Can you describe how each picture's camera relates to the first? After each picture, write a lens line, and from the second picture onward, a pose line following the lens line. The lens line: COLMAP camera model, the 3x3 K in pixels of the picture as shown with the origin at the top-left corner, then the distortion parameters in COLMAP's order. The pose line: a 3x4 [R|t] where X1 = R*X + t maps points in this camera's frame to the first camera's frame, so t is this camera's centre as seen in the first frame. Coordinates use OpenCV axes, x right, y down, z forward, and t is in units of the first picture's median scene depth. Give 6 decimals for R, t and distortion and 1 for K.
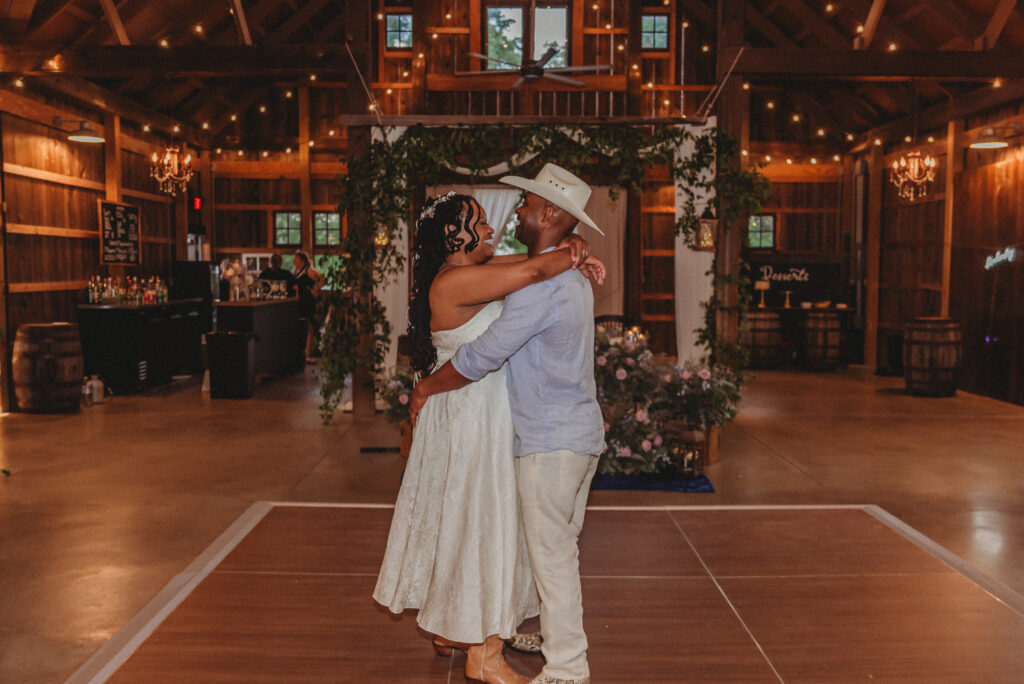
lens RADIAL K [[917.5, 0, 512.0], [0, 917.5, 342.0], [0, 0, 1]] dist [-0.005543, -0.002907]
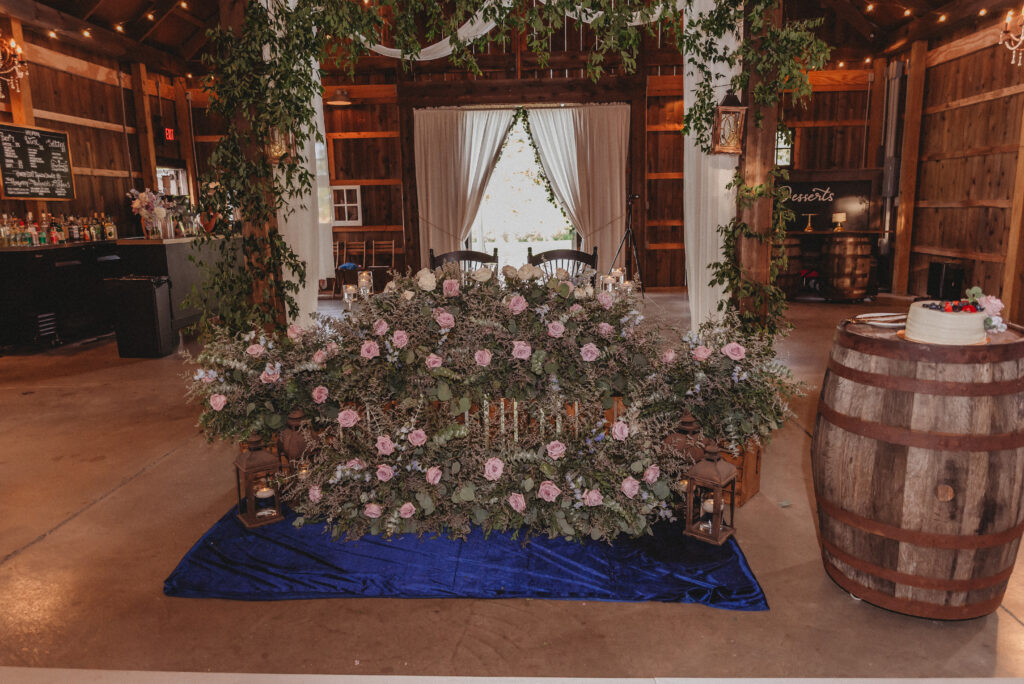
lens RADIAL K [[701.2, 0, 512.8], [0, 701.2, 345.1], [0, 0, 1]] dist [-0.001847, -0.001316]
pose [[0.998120, -0.013054, -0.059886, 0.074826], [0.019759, 0.993425, 0.112771, -0.015787], [0.058021, -0.113742, 0.991815, 0.428291]]
